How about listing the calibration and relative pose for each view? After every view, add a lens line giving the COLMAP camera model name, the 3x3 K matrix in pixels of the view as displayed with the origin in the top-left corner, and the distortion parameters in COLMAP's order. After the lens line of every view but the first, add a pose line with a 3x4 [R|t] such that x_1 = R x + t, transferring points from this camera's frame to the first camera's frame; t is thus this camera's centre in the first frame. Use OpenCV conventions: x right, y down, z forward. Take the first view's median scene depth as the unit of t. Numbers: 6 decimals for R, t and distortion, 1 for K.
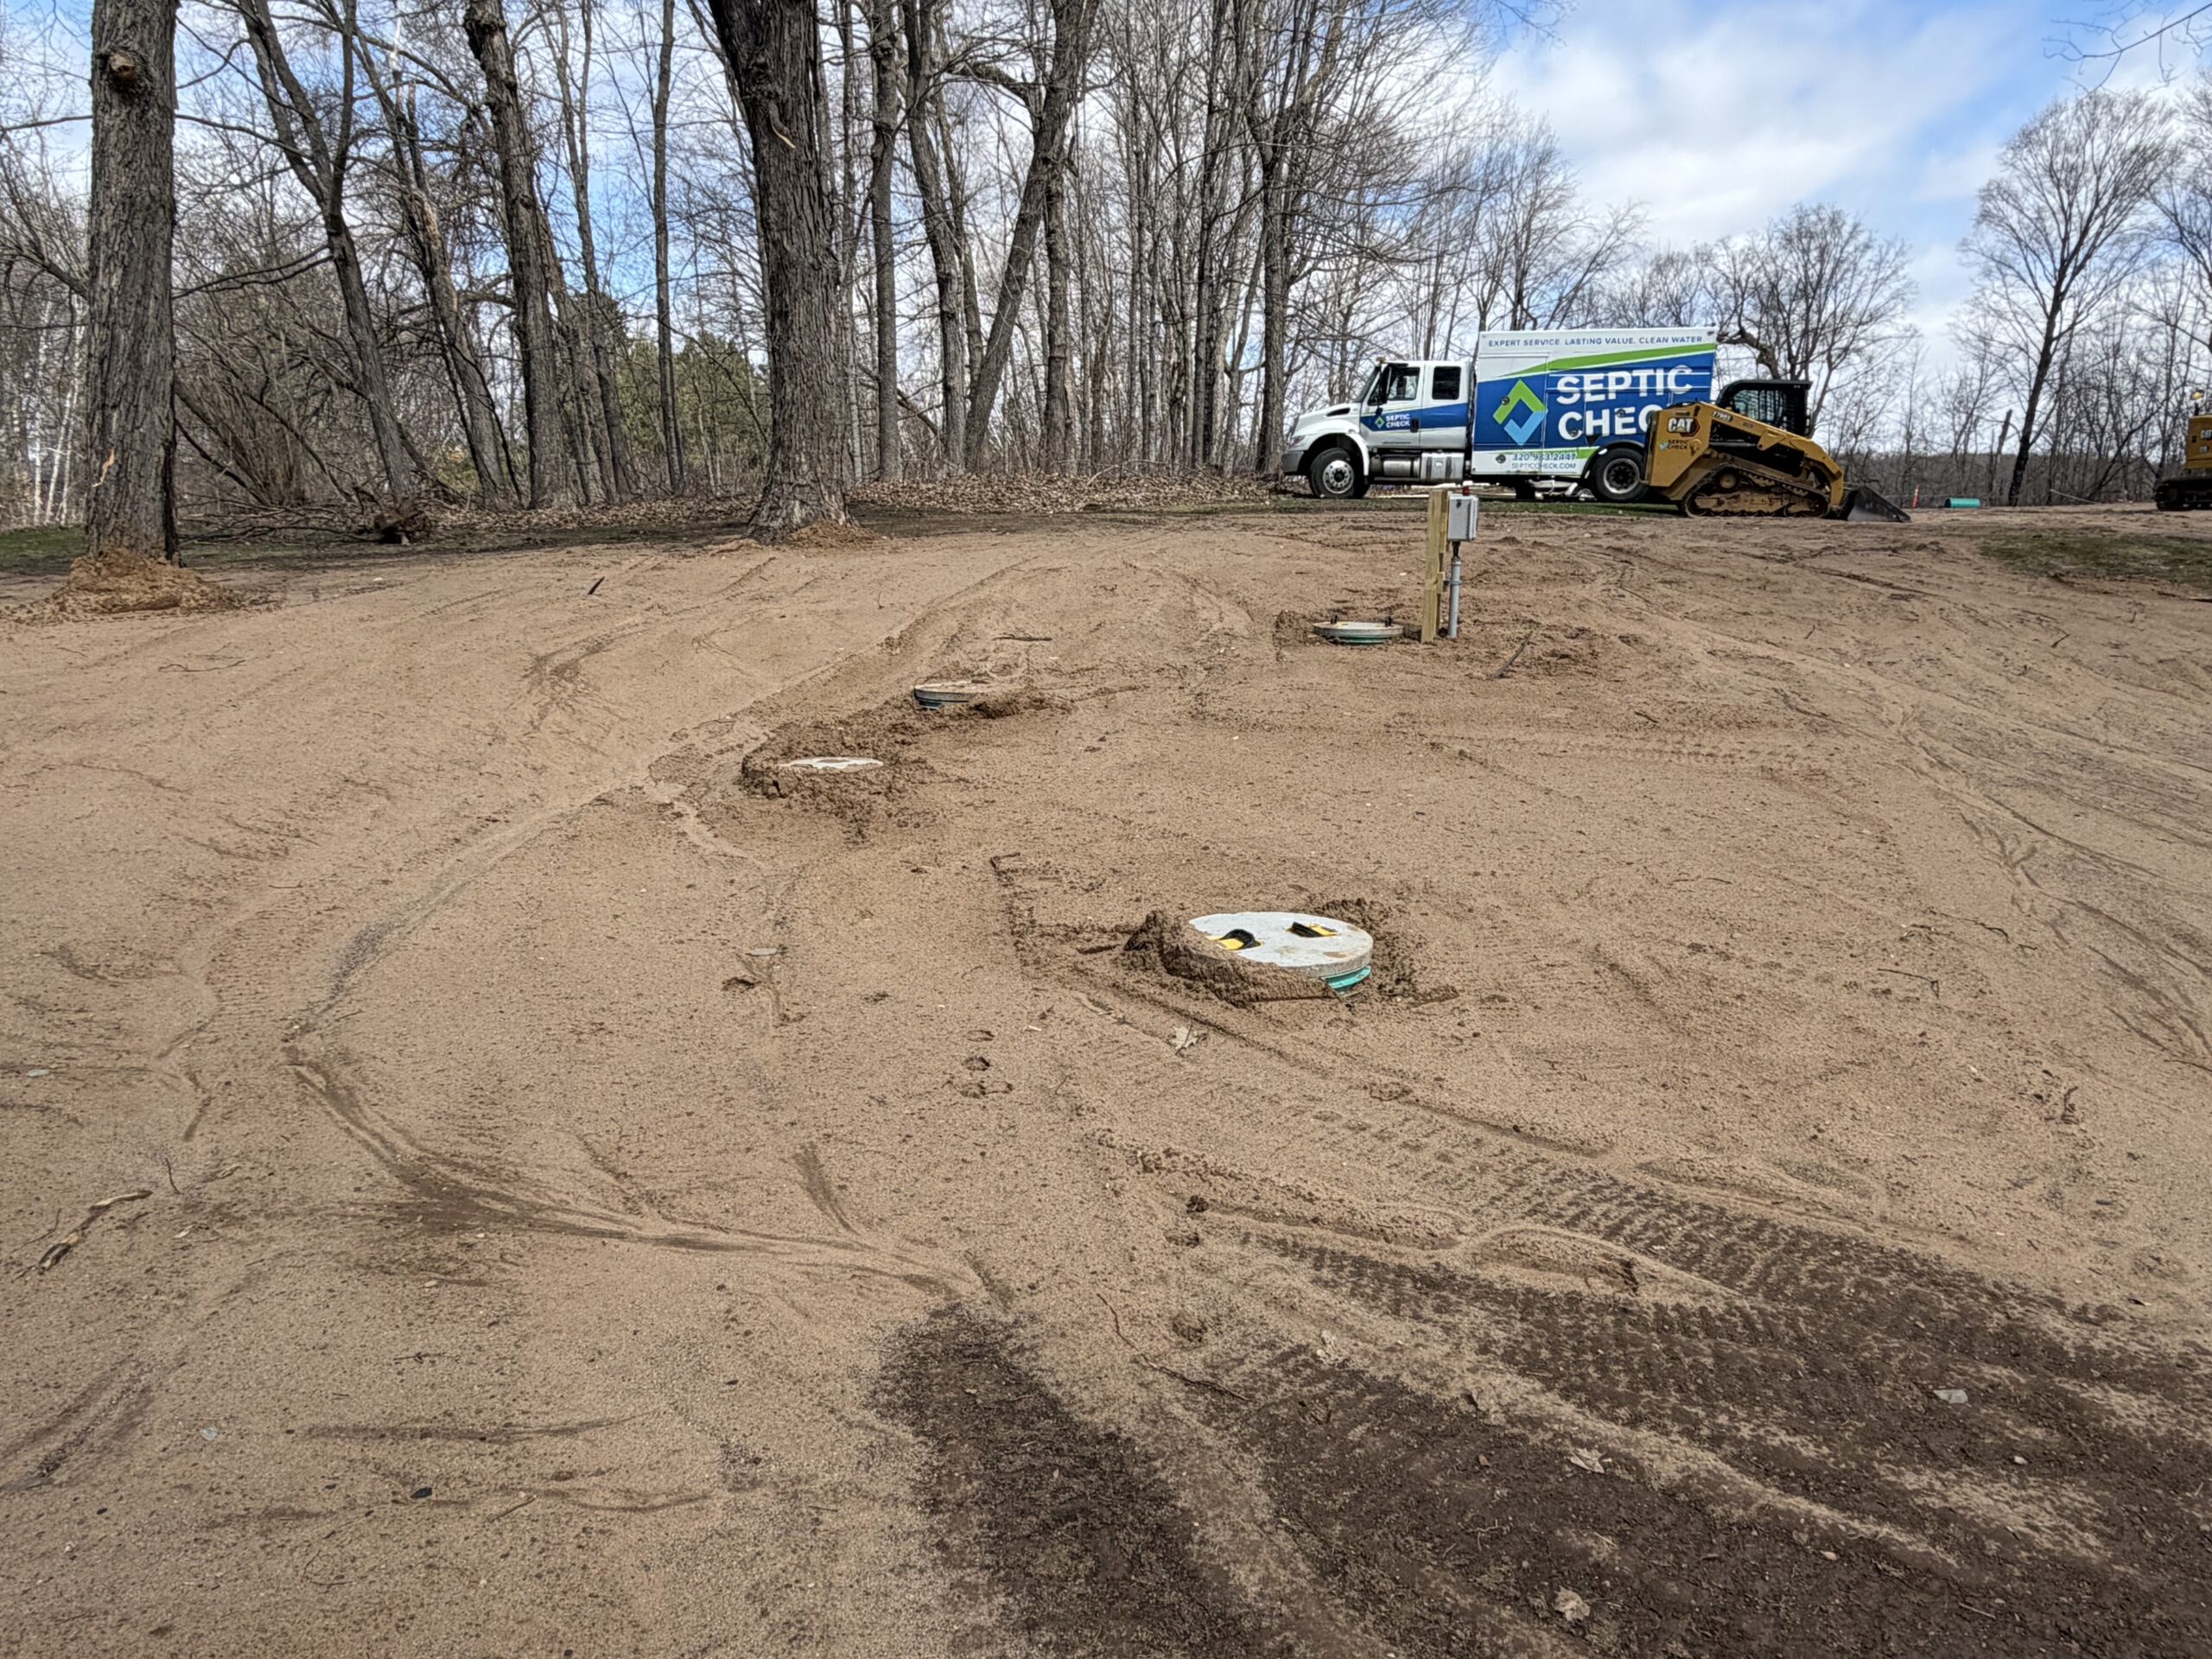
lens RADIAL K [[1483.9, 0, 1104.3], [0, 1483.9, 826.1], [0, 0, 1]] dist [-0.002509, -0.005627]
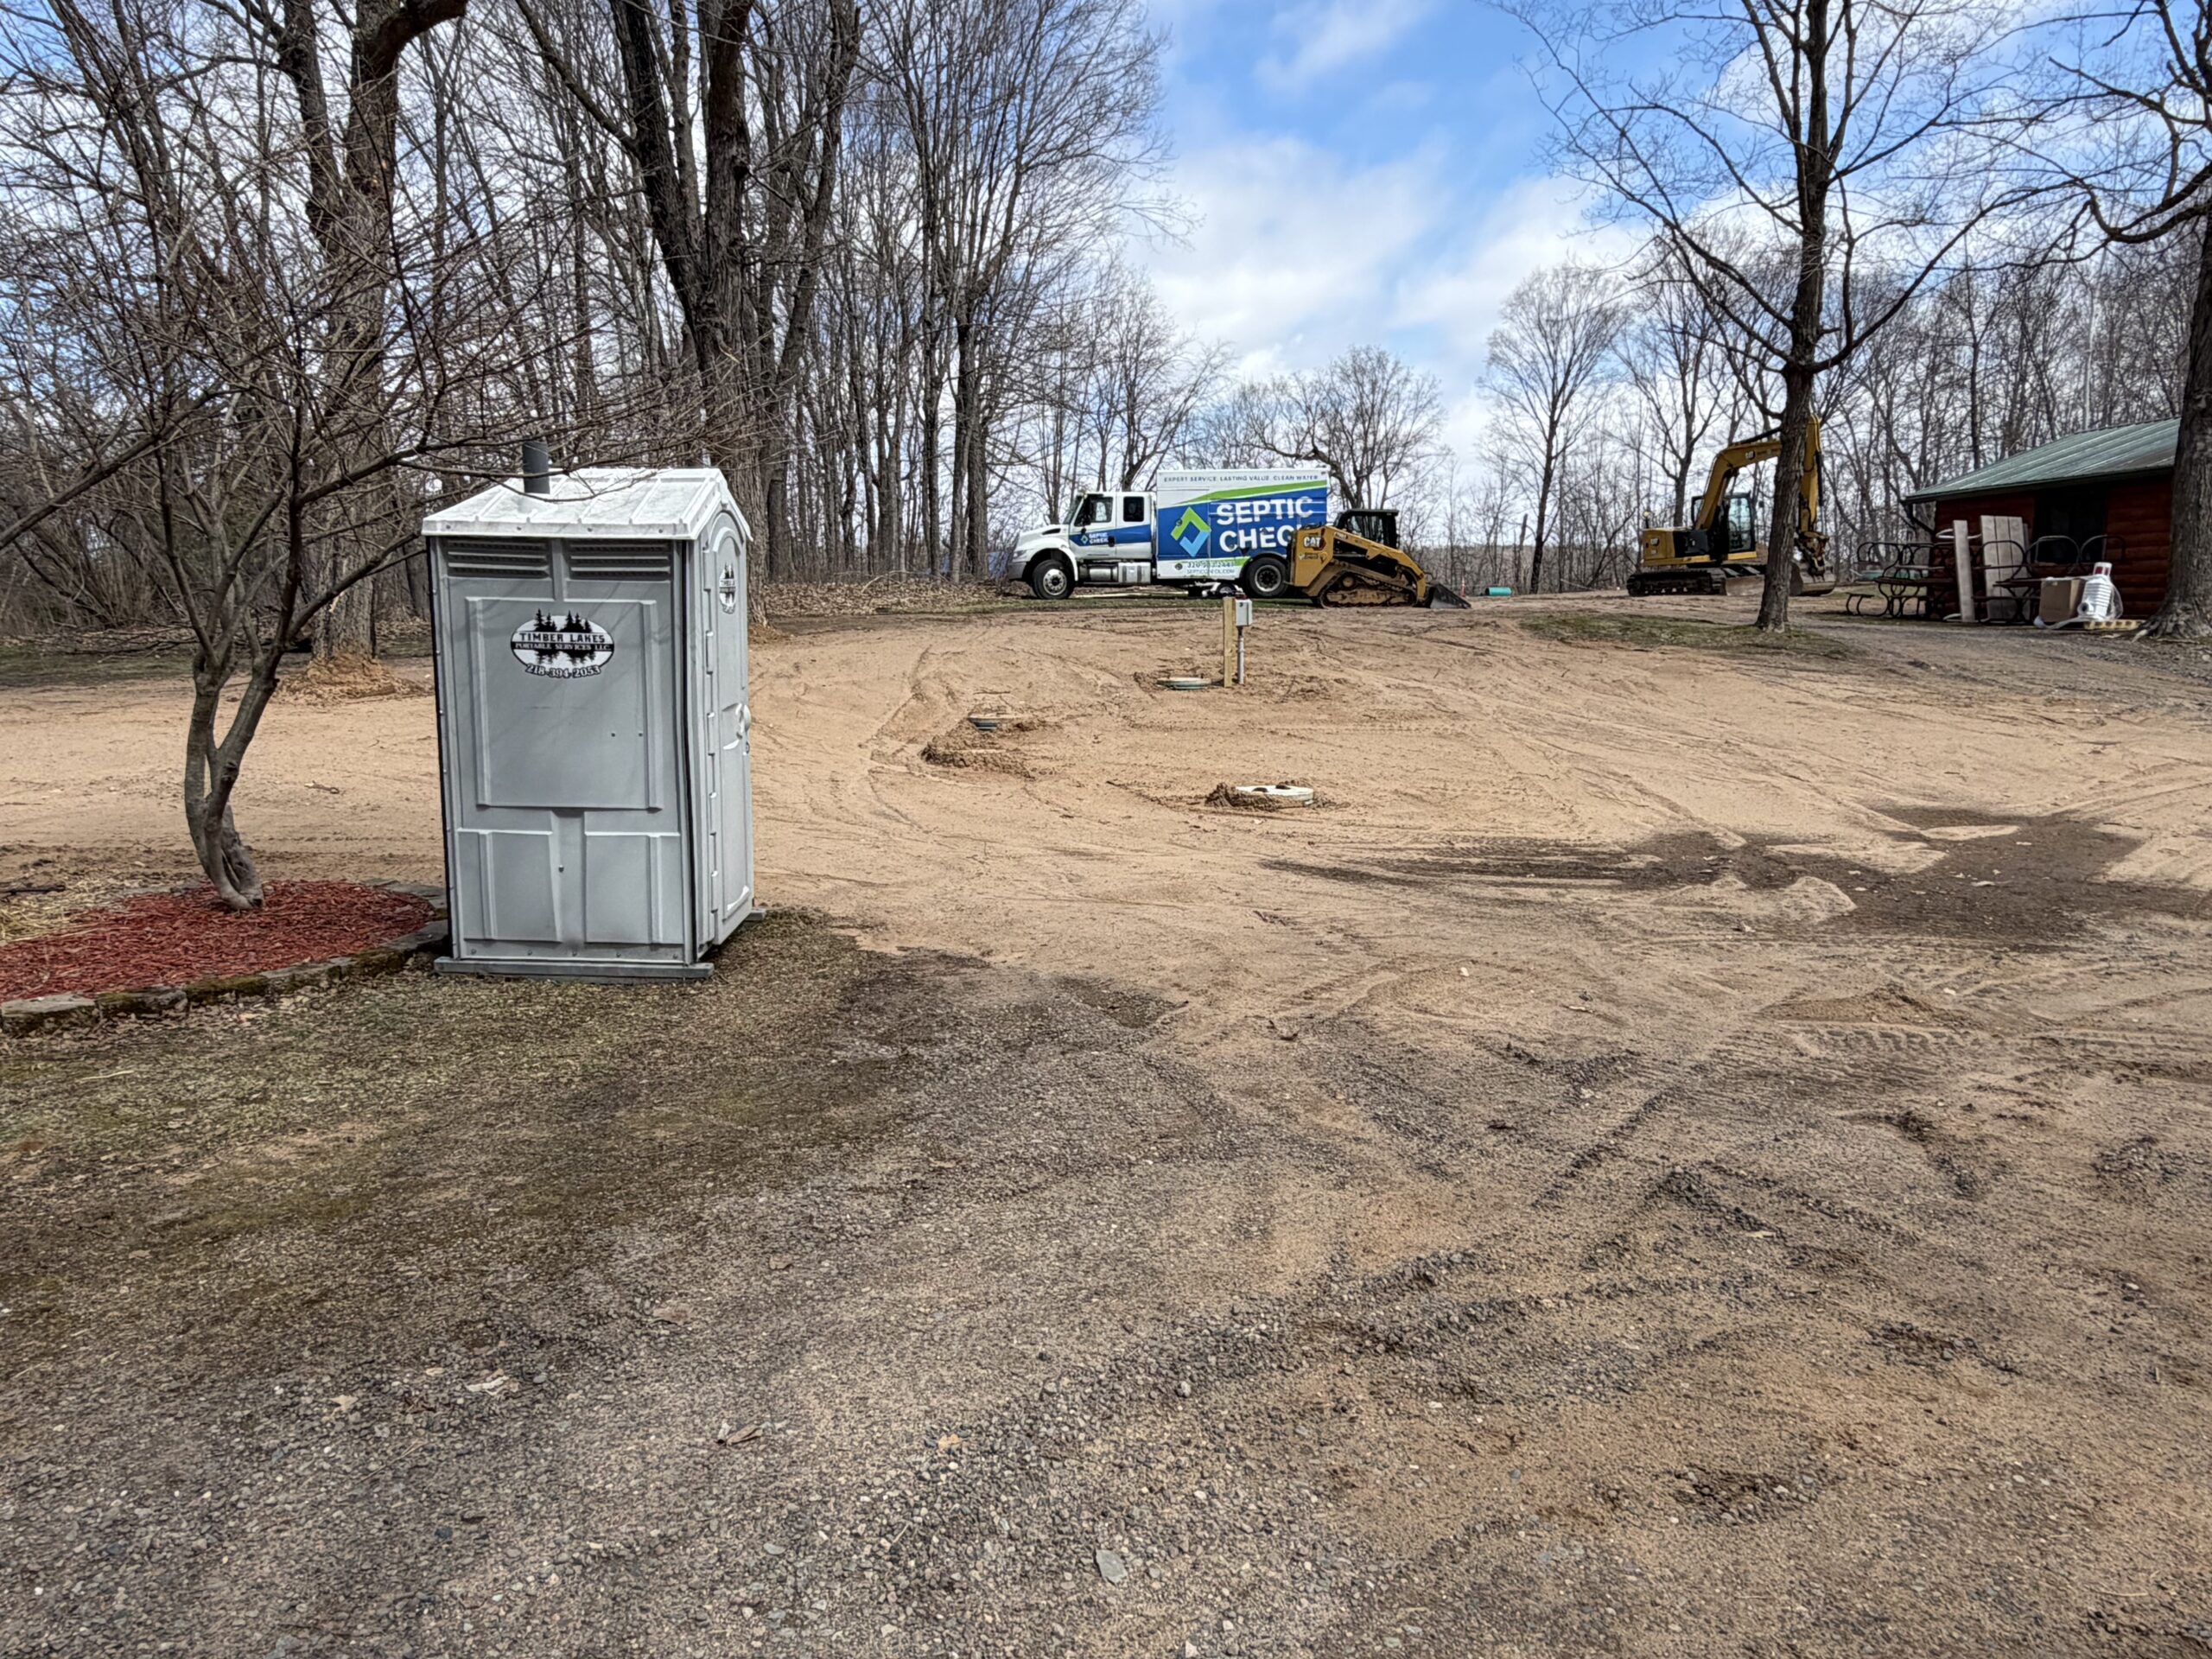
lens RADIAL K [[1483.9, 0, 1106.3], [0, 1483.9, 829.2], [0, 0, 1]] dist [-0.002509, -0.005627]
pose [[0.965650, -0.057989, 0.253292, -0.134085], [0.073431, 0.995947, -0.051934, 0.043415], [-0.249254, 0.068749, 0.965995, -0.219363]]
